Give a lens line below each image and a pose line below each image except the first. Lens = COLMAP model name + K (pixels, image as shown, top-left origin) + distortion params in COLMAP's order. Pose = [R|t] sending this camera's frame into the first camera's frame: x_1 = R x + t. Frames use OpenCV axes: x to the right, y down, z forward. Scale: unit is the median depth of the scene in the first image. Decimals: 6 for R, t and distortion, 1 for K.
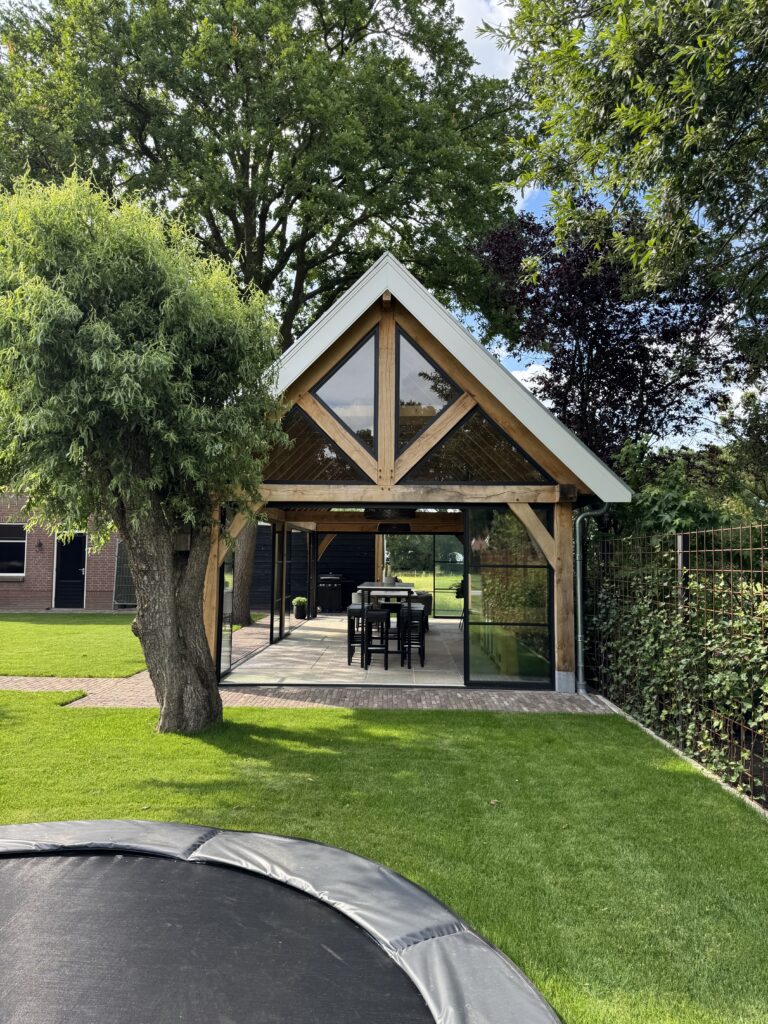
lens RADIAL K [[720.3, 0, 374.9], [0, 720.3, 503.3], [0, 0, 1]] dist [0.076023, -0.101624]
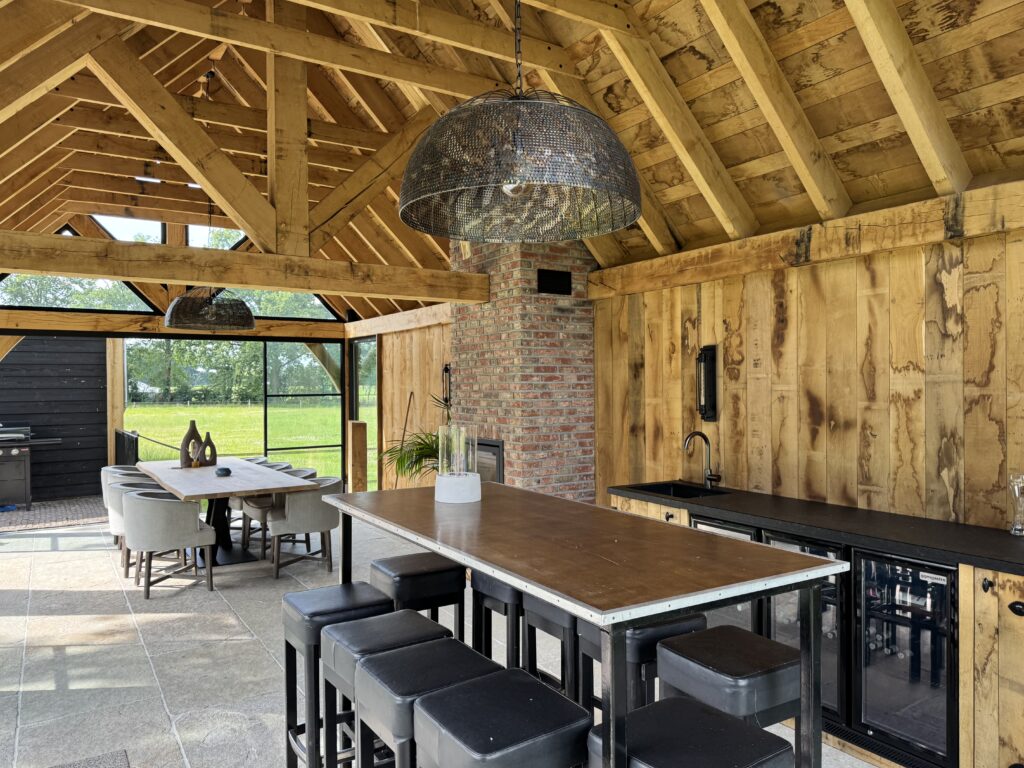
lens RADIAL K [[720.3, 0, 515.5], [0, 720.3, 388.1], [0, 0, 1]] dist [0.076023, -0.101624]
pose [[0.819438, -0.017658, 0.572895, -0.111617], [-0.030179, 0.996810, 0.073890, 0.058349], [-0.572372, -0.077838, 0.816291, 0.848799]]
